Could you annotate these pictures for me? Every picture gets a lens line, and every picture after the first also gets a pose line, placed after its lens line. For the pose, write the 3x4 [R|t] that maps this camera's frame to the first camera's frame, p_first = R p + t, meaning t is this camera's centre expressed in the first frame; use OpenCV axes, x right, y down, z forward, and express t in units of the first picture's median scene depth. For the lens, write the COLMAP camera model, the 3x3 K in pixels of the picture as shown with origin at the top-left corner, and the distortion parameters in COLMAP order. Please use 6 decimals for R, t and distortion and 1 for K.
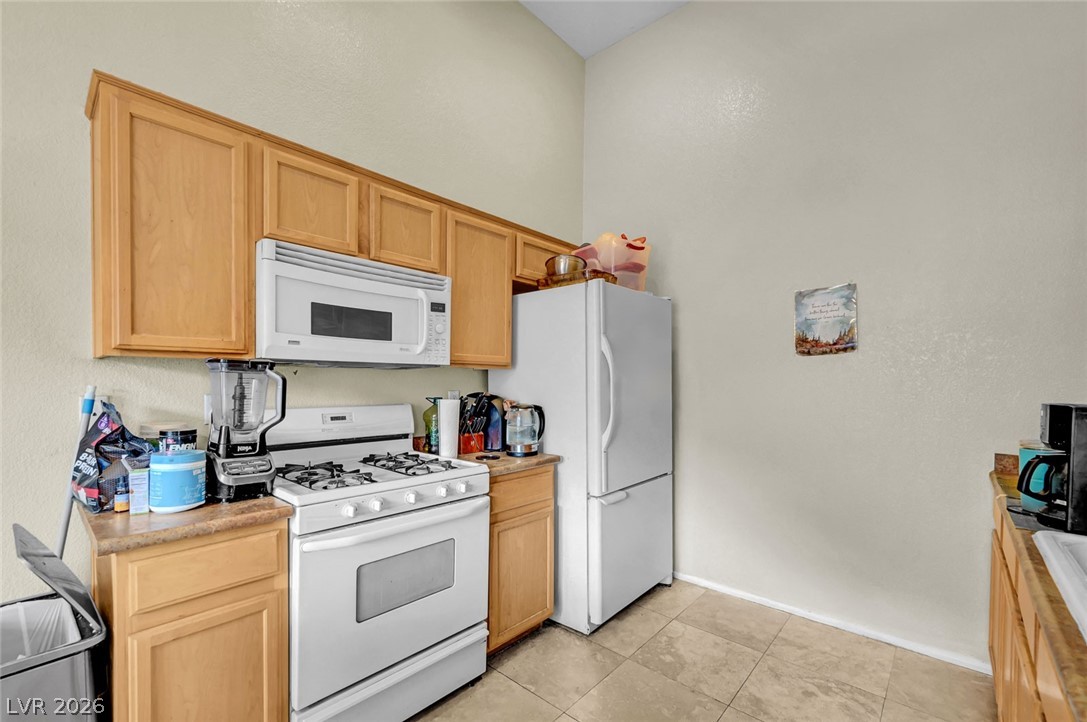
lens RADIAL K [[461.1, 0, 545.8], [0, 461.1, 384.5], [0, 0, 1]] dist [0.000755, -0.000240]
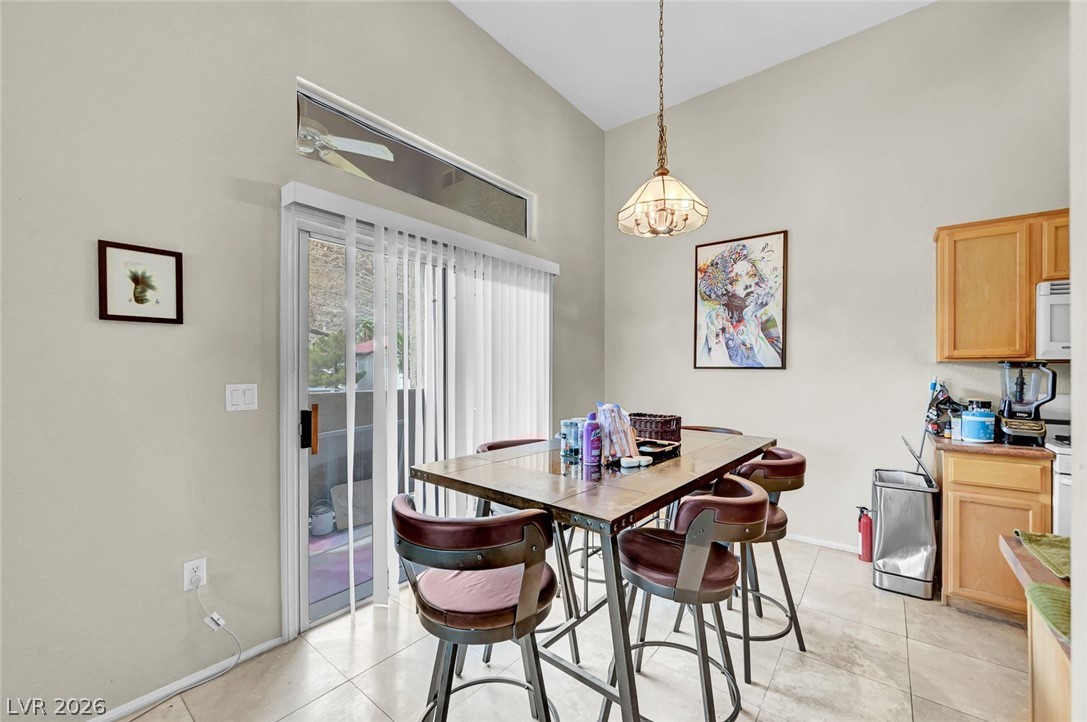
lens RADIAL K [[428.4, 0, 554.5], [0, 428.4, 373.4], [0, 0, 1]] dist [-0.003514, 0.000992]
pose [[0.059897, 0.001462, -0.998203, 0.581637], [-0.009395, 0.999955, 0.000901, 0.003692], [0.998160, 0.009324, 0.059908, -0.574591]]
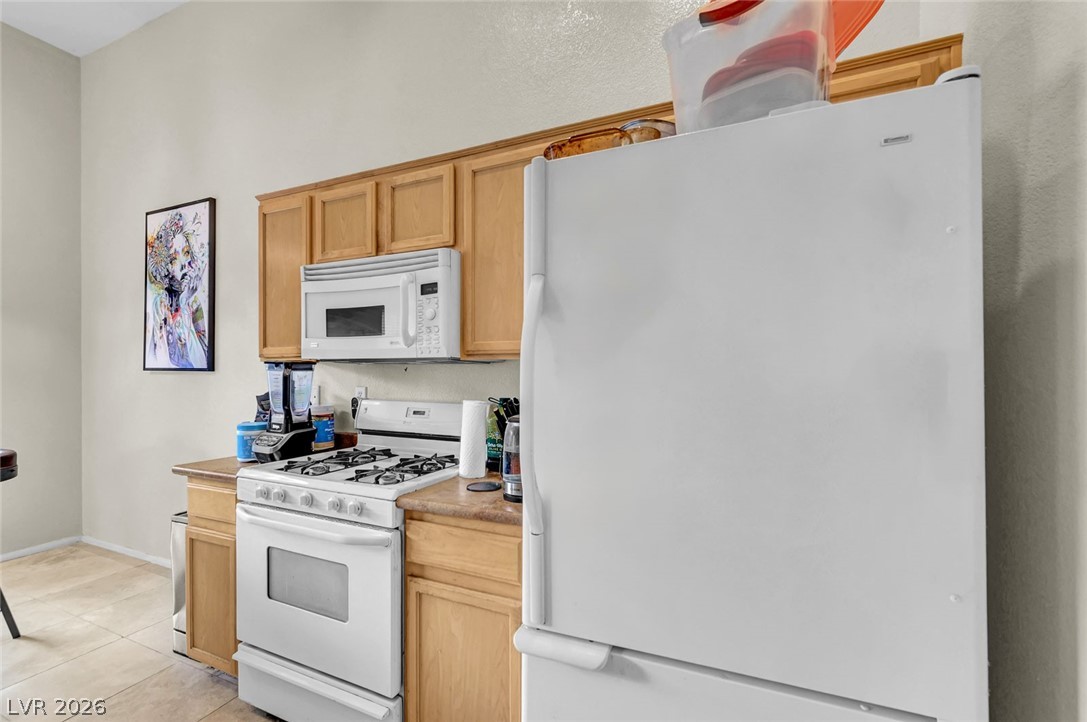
lens RADIAL K [[461.1, 0, 545.7], [0, 461.1, 369.0], [0, 0, 1]] dist [0.000755, -0.000240]
pose [[0.306784, -0.014788, -0.951664, 0.656322], [-0.008238, 0.999801, -0.018192, -0.009117], [0.951744, 0.013421, 0.306601, 1.000316]]
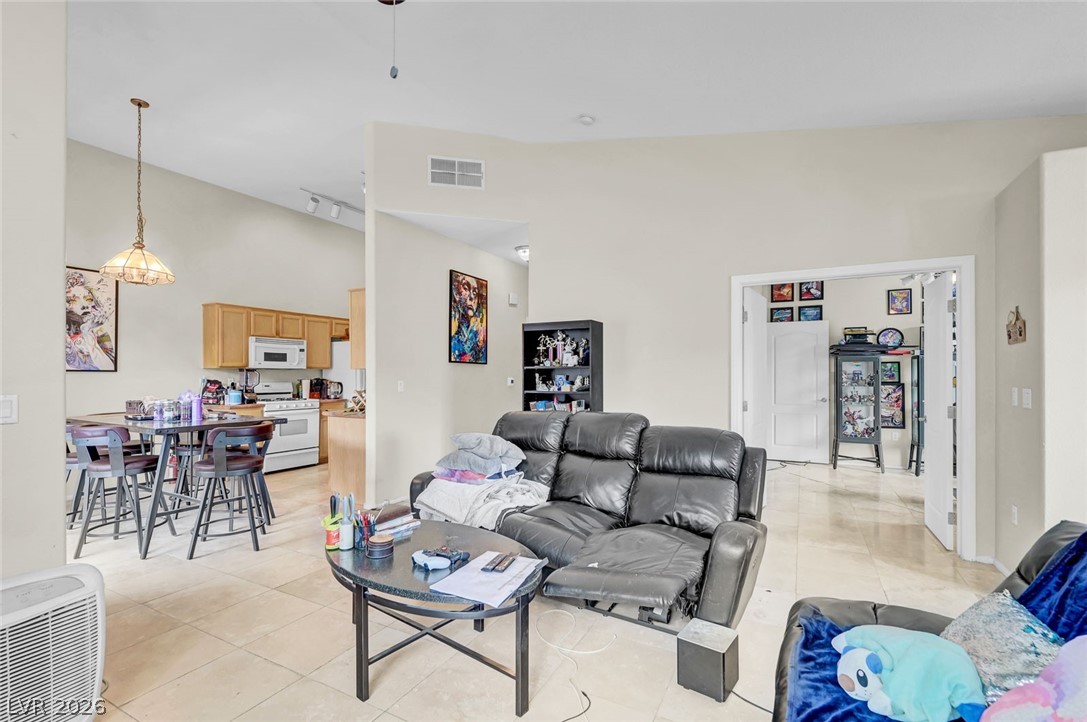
lens RADIAL K [[489.6, 0, 545.6], [0, 489.6, 372.4], [0, 0, 1]] dist [0.000096, -0.000404]
pose [[0.971749, -0.006455, 0.235929, 0.625475], [0.008792, 0.999922, -0.008853, 0.028756], [-0.235853, 0.010677, 0.971730, -2.781523]]
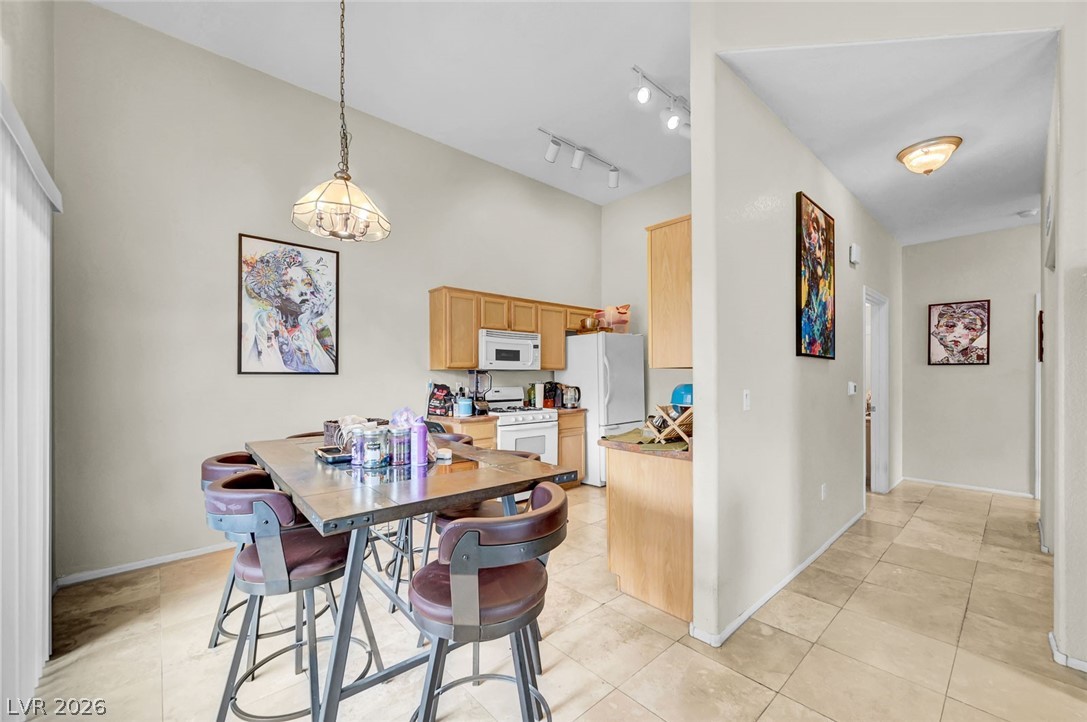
lens RADIAL K [[428.4, 0, 545.7], [0, 428.4, 376.9], [0, 0, 1]] dist [-0.003514, 0.000992]
pose [[0.993849, -0.009767, -0.110310, 0.075136], [0.009103, 0.999937, -0.006521, 0.011191], [0.110367, 0.005477, 0.993876, -1.357622]]
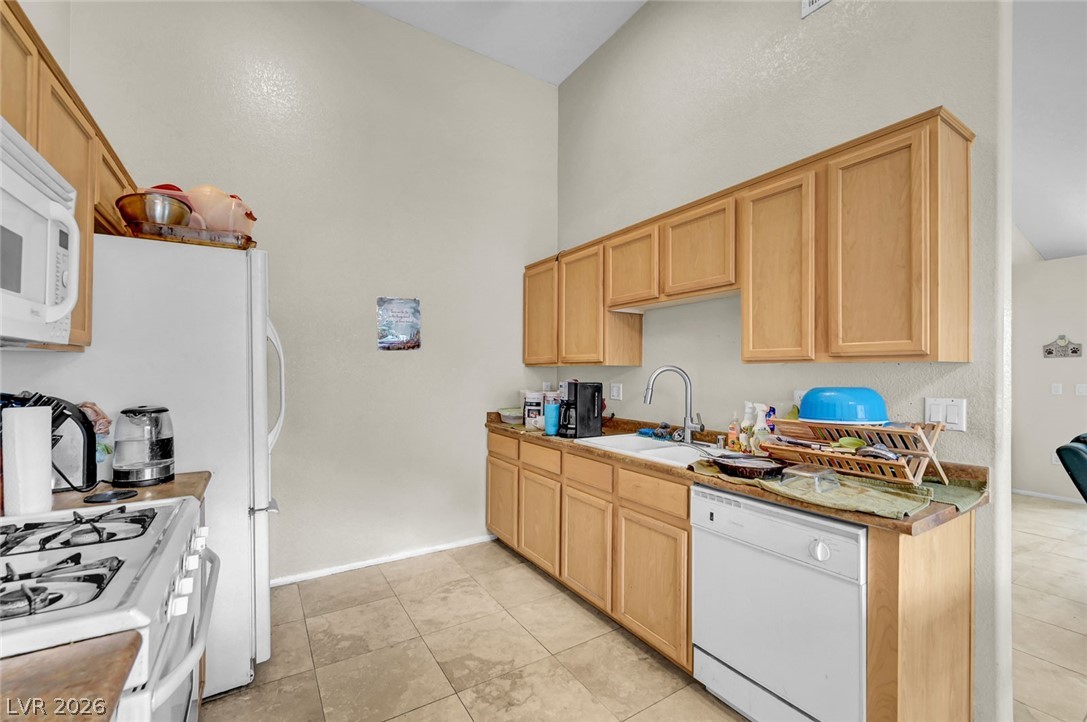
lens RADIAL K [[461.1, 0, 538.2], [0, 461.1, 367.5], [0, 0, 1]] dist [0.000755, -0.000240]
pose [[0.287291, 0.003055, 0.957838, -0.628911], [0.010394, 0.999926, -0.006306, -0.004903], [-0.957787, 0.011767, 0.287238, 0.312498]]
